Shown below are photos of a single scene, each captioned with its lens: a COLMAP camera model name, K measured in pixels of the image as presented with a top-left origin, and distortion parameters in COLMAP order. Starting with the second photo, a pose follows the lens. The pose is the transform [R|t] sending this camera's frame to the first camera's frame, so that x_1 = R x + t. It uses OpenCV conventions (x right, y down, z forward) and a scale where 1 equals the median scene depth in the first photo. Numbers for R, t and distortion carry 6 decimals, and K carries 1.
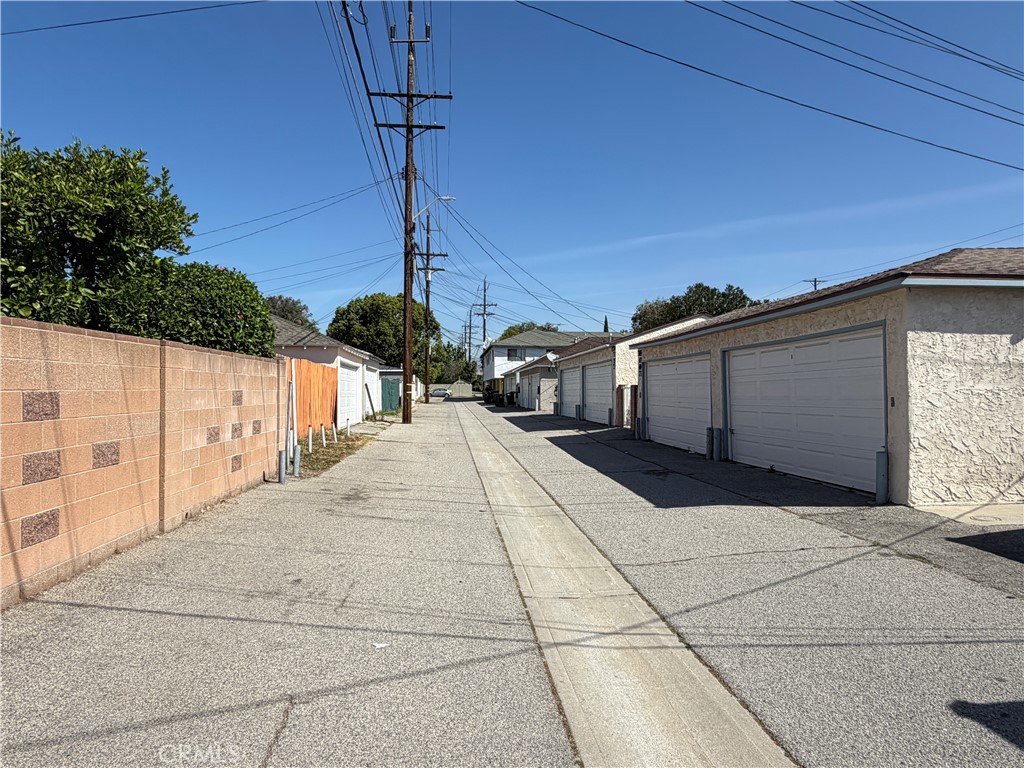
lens RADIAL K [[712.4, 0, 511.1], [0, 712.4, 383.9], [0, 0, 1]] dist [0.010929, 0.000081]
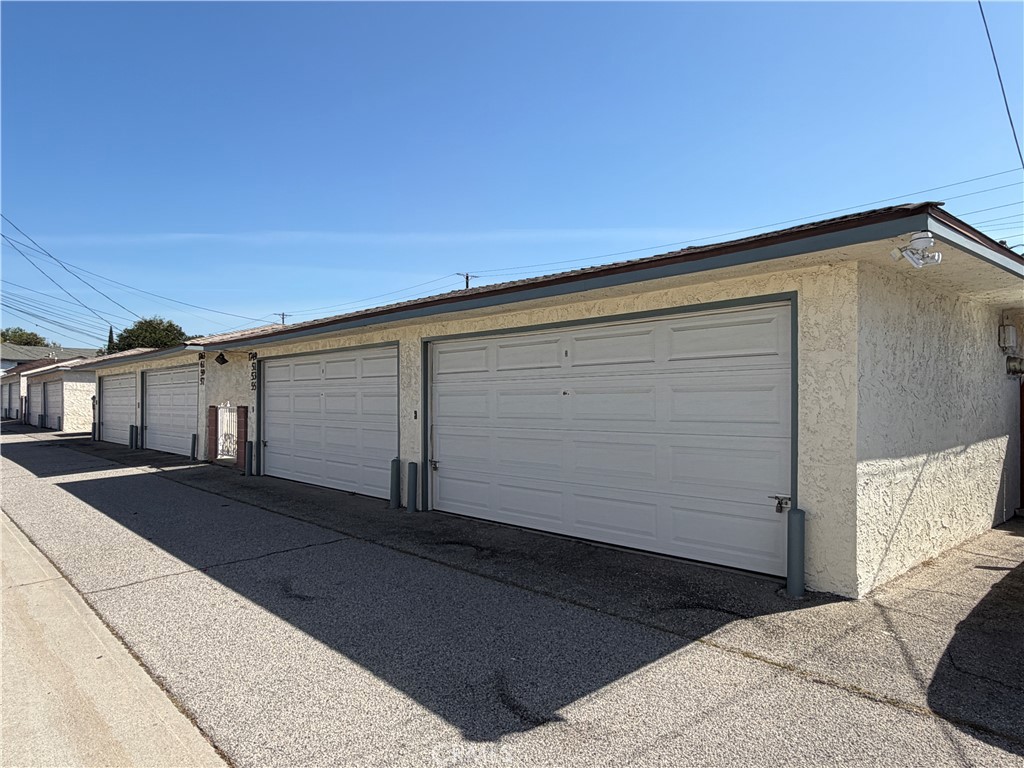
lens RADIAL K [[712.4, 0, 510.9], [0, 712.4, 382.7], [0, 0, 1]] dist [0.010929, 0.000081]
pose [[0.816247, 0.019380, 0.577378, -0.014741], [-0.005746, 0.999660, -0.025431, 0.002348], [-0.577674, 0.017440, 0.816081, 0.286076]]
